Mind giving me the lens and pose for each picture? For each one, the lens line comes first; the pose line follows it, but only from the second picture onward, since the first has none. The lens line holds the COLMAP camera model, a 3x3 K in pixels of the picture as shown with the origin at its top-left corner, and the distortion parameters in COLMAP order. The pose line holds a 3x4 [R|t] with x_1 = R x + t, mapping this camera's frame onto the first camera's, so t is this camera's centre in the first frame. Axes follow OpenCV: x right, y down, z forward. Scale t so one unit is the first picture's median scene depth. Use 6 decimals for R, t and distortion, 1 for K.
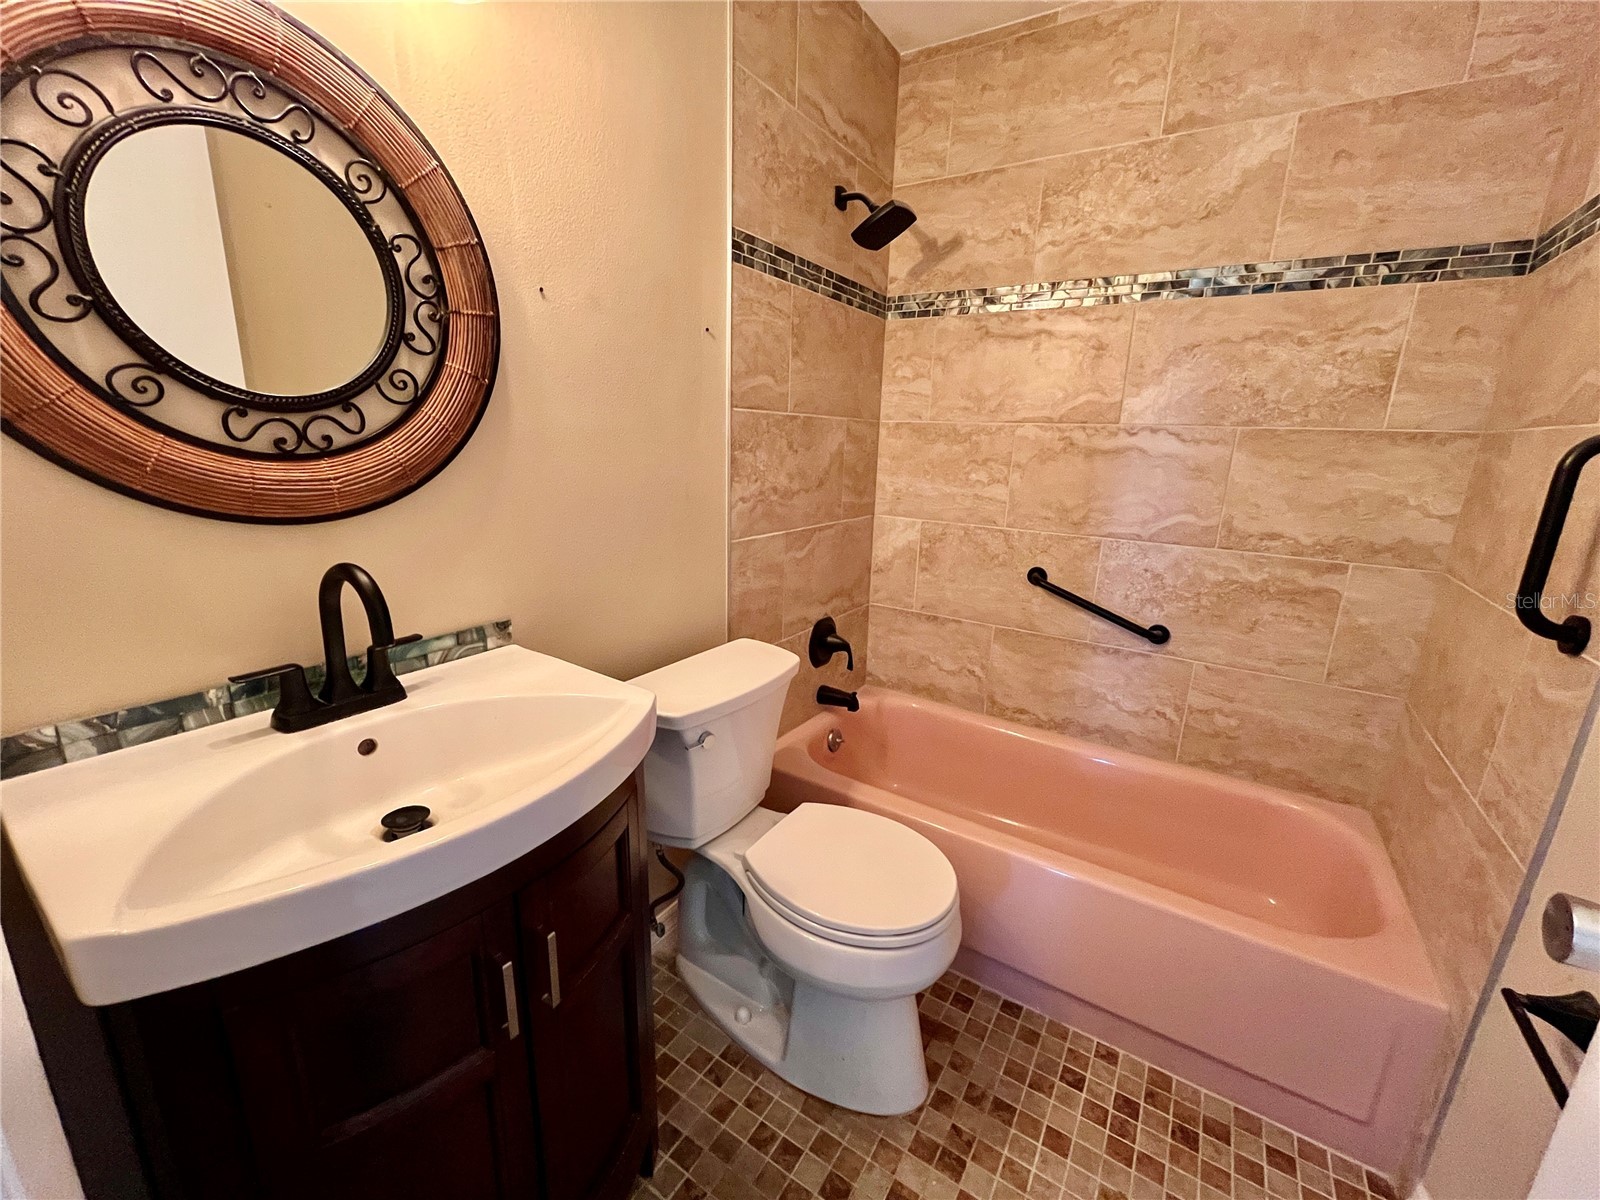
lens RADIAL K [[647.6, 0, 796.8], [0, 647.6, 597.8], [0, 0, 1]] dist [-0.002584, 0.000057]
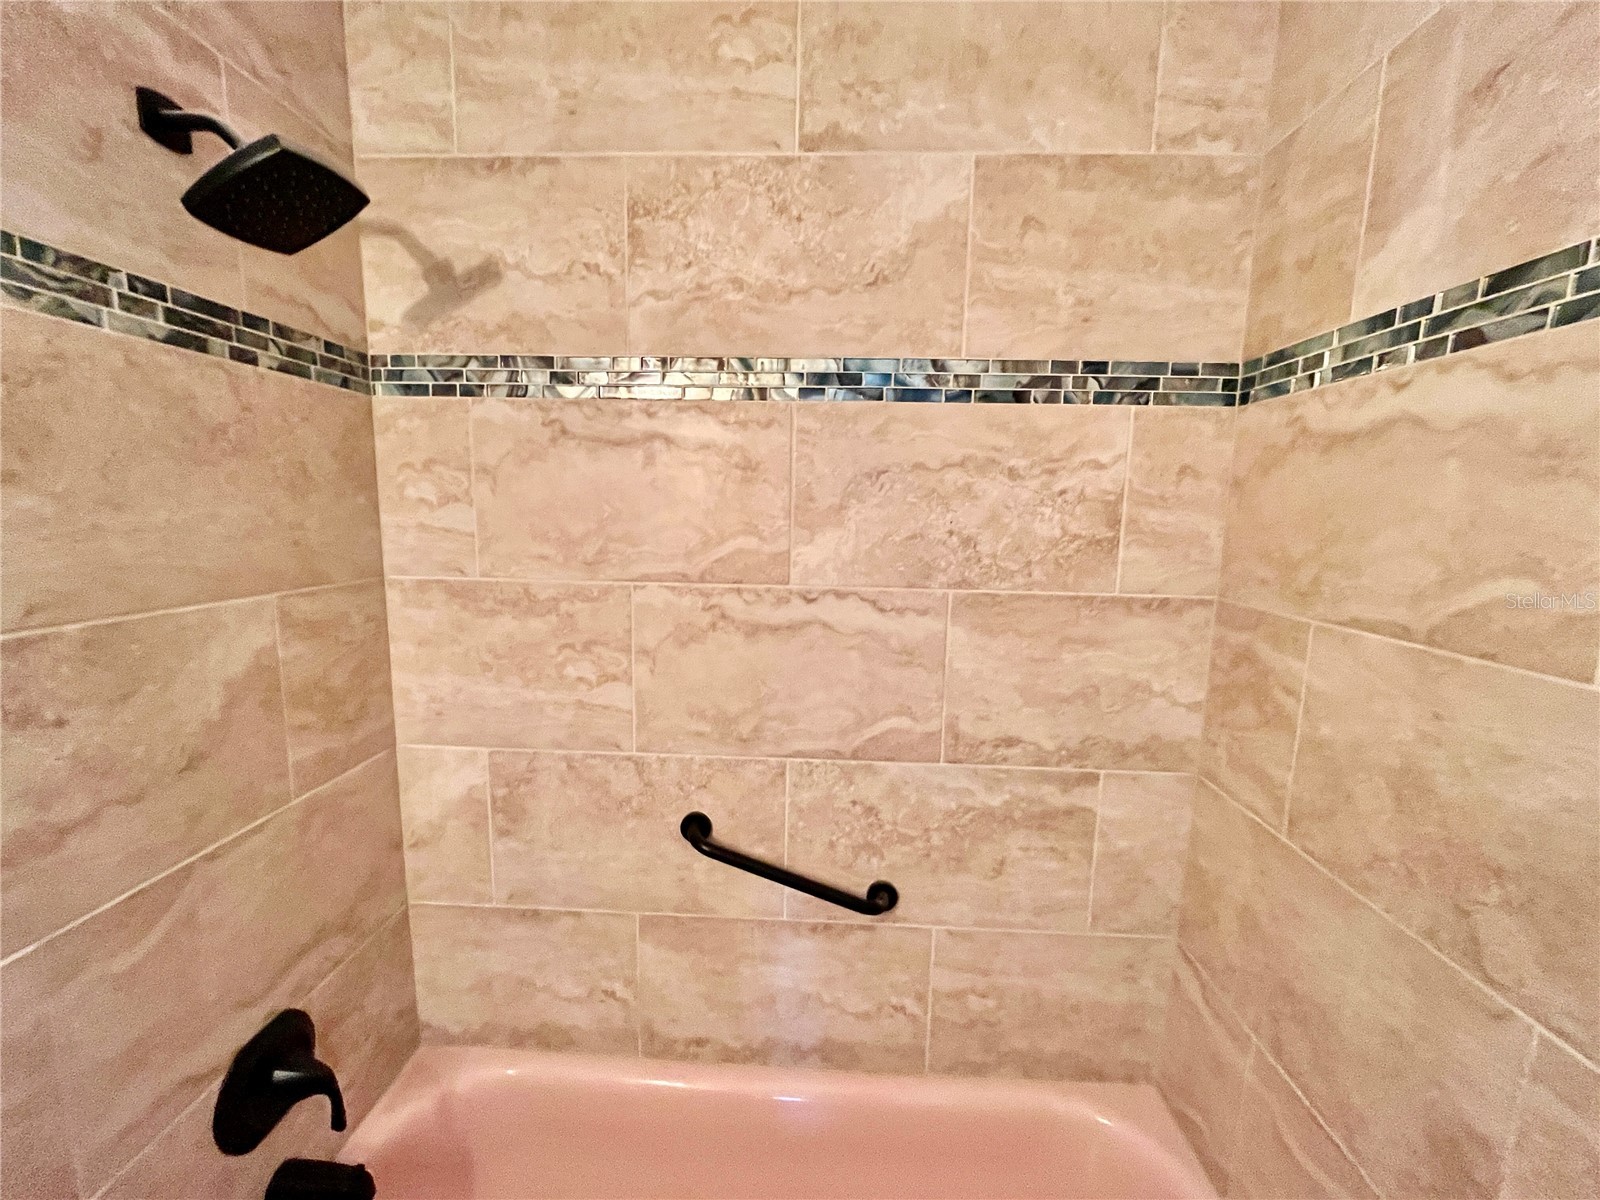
lens RADIAL K [[647.6, 0, 796.8], [0, 647.6, 597.8], [0, 0, 1]] dist [-0.002584, 0.000057]
pose [[0.866160, -0.084016, 0.492654, 0.201707], [0.129270, 0.989885, -0.058463, -0.230201], [-0.482759, 0.114323, 0.868259, 0.473231]]
